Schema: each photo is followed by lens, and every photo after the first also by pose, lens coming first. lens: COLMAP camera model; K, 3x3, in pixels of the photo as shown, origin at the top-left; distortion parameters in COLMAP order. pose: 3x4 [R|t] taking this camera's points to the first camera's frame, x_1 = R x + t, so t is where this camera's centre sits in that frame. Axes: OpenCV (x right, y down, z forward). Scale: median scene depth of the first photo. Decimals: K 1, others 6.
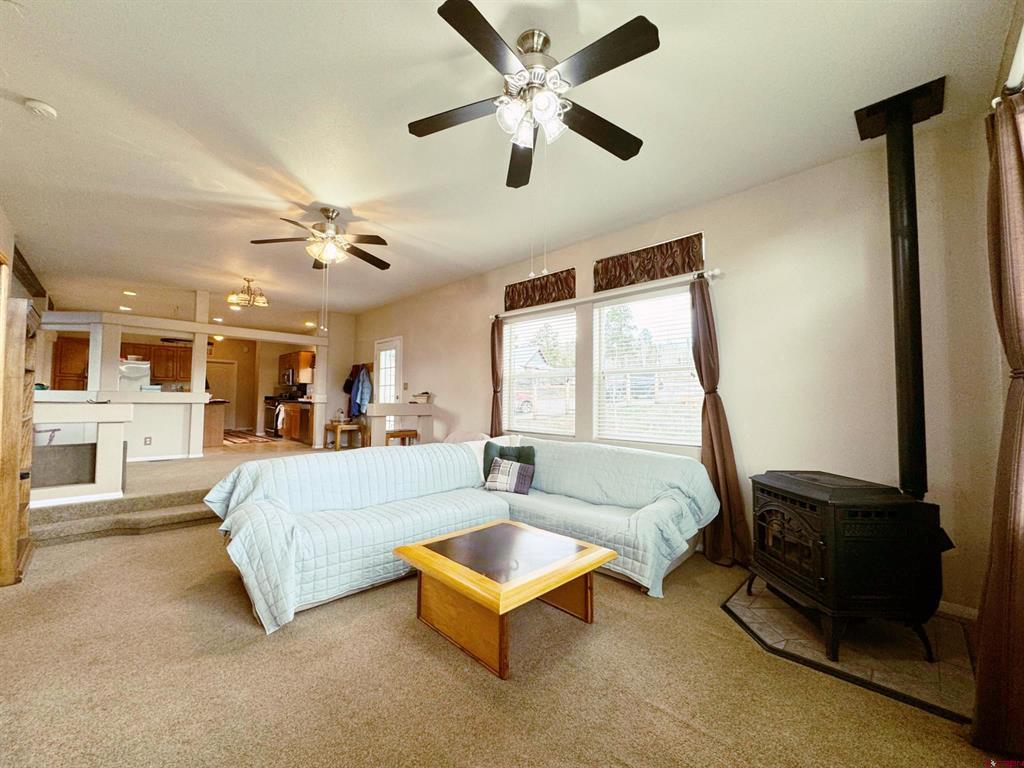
lens RADIAL K [[409.9, 0, 512.1], [0, 409.9, 383.5], [0, 0, 1]] dist [-0.001836, 0.000228]
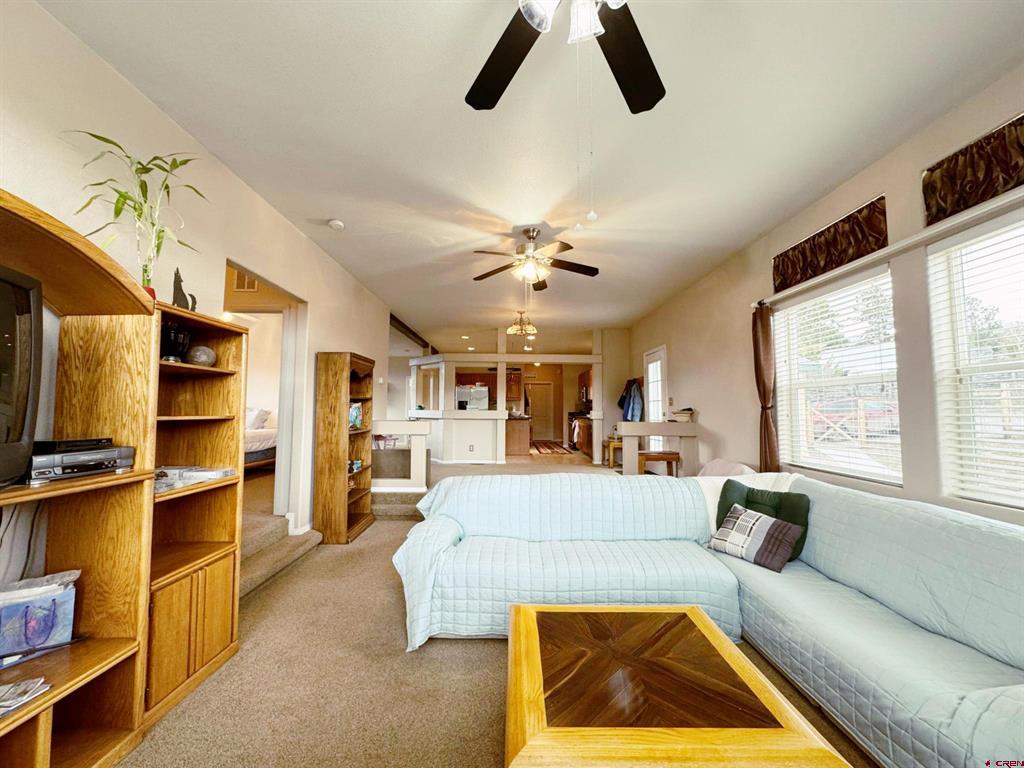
lens RADIAL K [[409.9, 0, 512.1], [0, 409.9, 383.5], [0, 0, 1]] dist [-0.001836, 0.000228]
pose [[0.712393, -0.052933, -0.699781, 0.167188], [0.030180, 0.998540, -0.044808, -0.004015], [0.701131, 0.010801, 0.712950, 0.209734]]
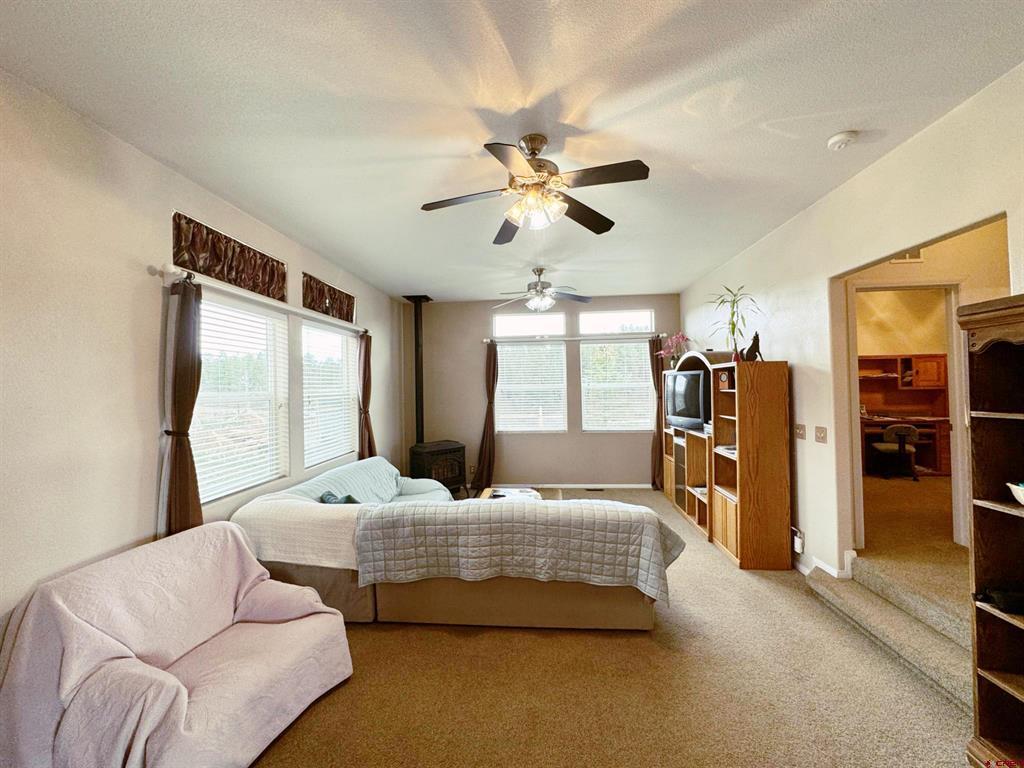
lens RADIAL K [[409.9, 0, 512.1], [0, 409.9, 383.5], [0, 0, 1]] dist [-0.001836, 0.000228]
pose [[-0.647654, 0.011583, 0.761846, -0.727727], [-0.014578, 0.999513, -0.027589, -0.035295], [-0.761795, -0.028974, -0.647170, 1.157527]]
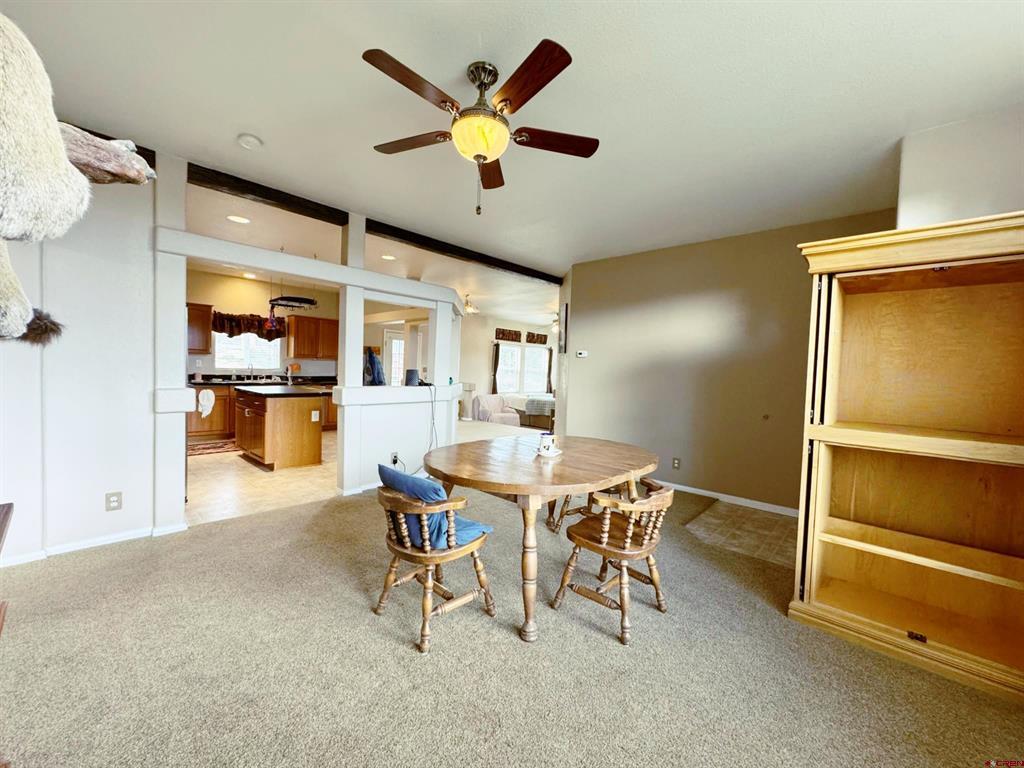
lens RADIAL K [[409.9, 0, 512.1], [0, 409.9, 383.5], [0, 0, 1]] dist [-0.001836, 0.000228]
pose [[-0.043263, -0.045908, 0.998008, -2.563428], [-0.071534, 0.996522, 0.042739, -0.047741], [-0.996499, -0.069543, -0.046396, 1.147474]]
